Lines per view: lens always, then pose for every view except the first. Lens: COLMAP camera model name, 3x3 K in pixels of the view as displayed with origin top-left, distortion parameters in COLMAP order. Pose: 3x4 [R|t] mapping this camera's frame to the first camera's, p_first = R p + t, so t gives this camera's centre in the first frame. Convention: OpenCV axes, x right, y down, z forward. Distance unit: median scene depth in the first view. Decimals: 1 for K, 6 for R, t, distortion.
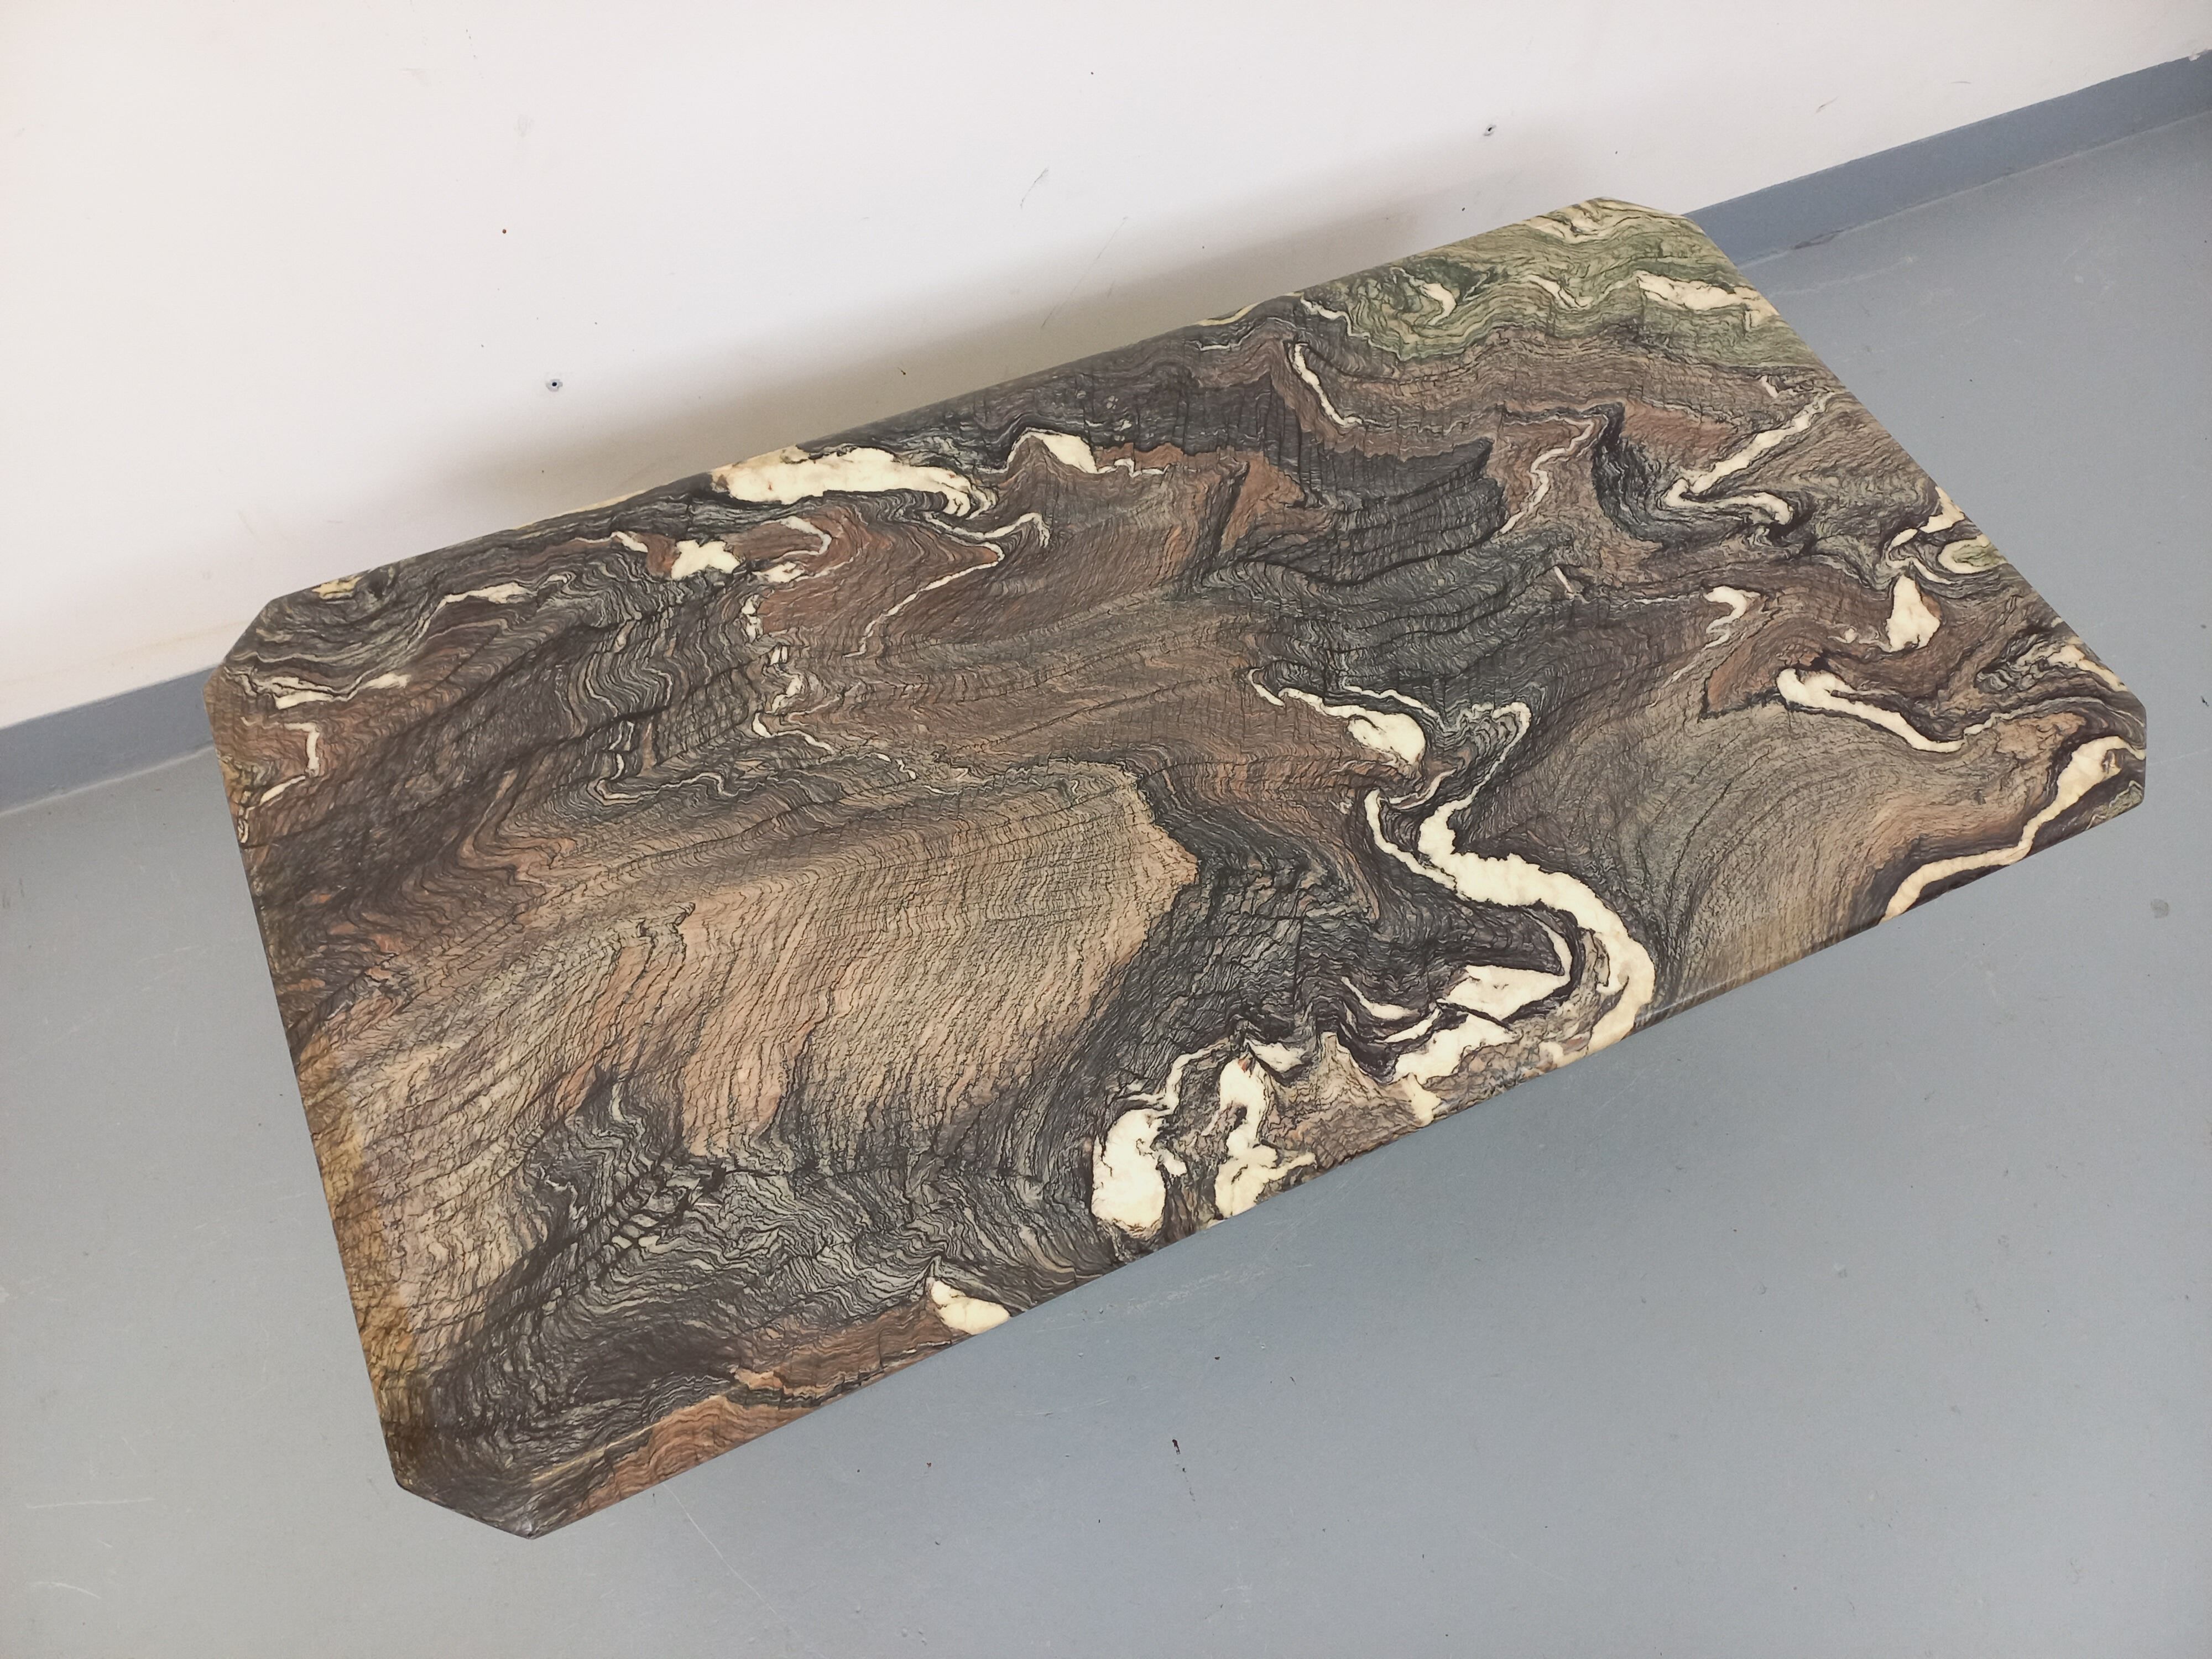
lens RADIAL K [[1608.7, 0, 1097.8], [0, 1608.7, 817.8], [0, 0, 1]] dist [0.107455, -0.139741]
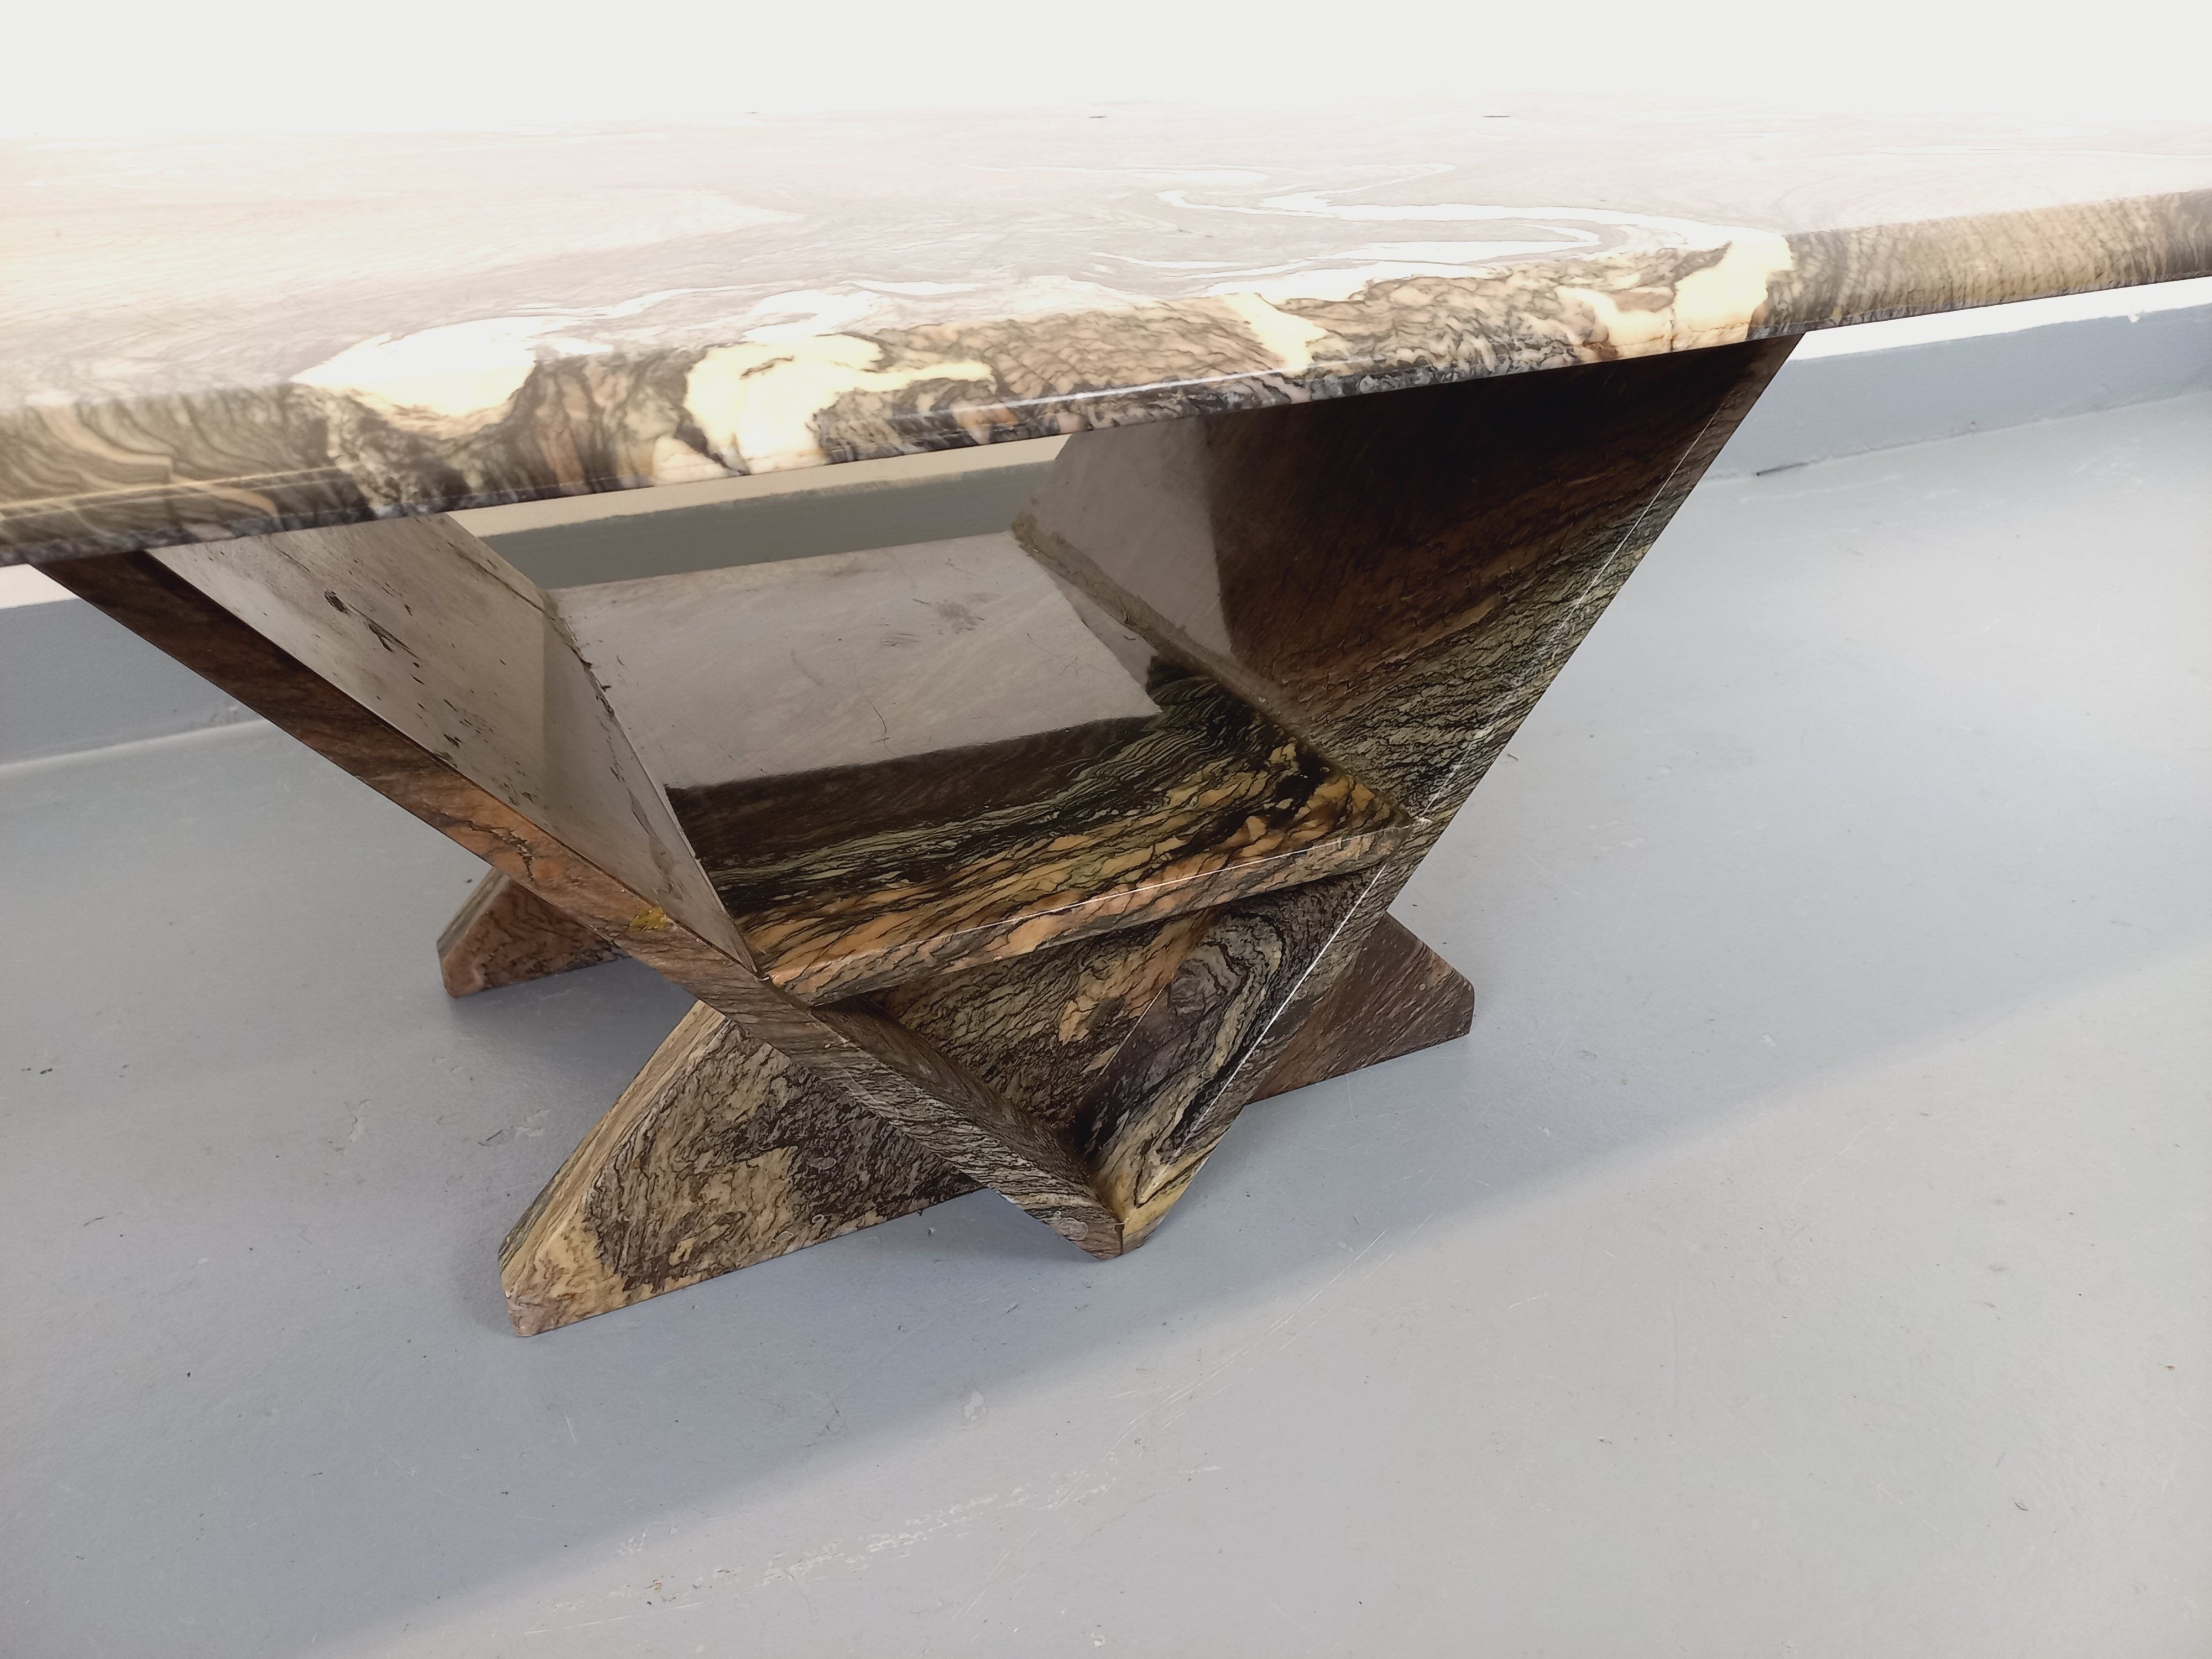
lens RADIAL K [[1628.4, 0, 1122.0], [0, 1628.4, 818.1], [0, 0, 1]] dist [0.106911, -0.164017]
pose [[0.998137, -0.060052, 0.010764, 0.127469], [0.056536, 0.844133, -0.533145, 0.410823], [0.022930, 0.532760, 0.845956, 0.612903]]
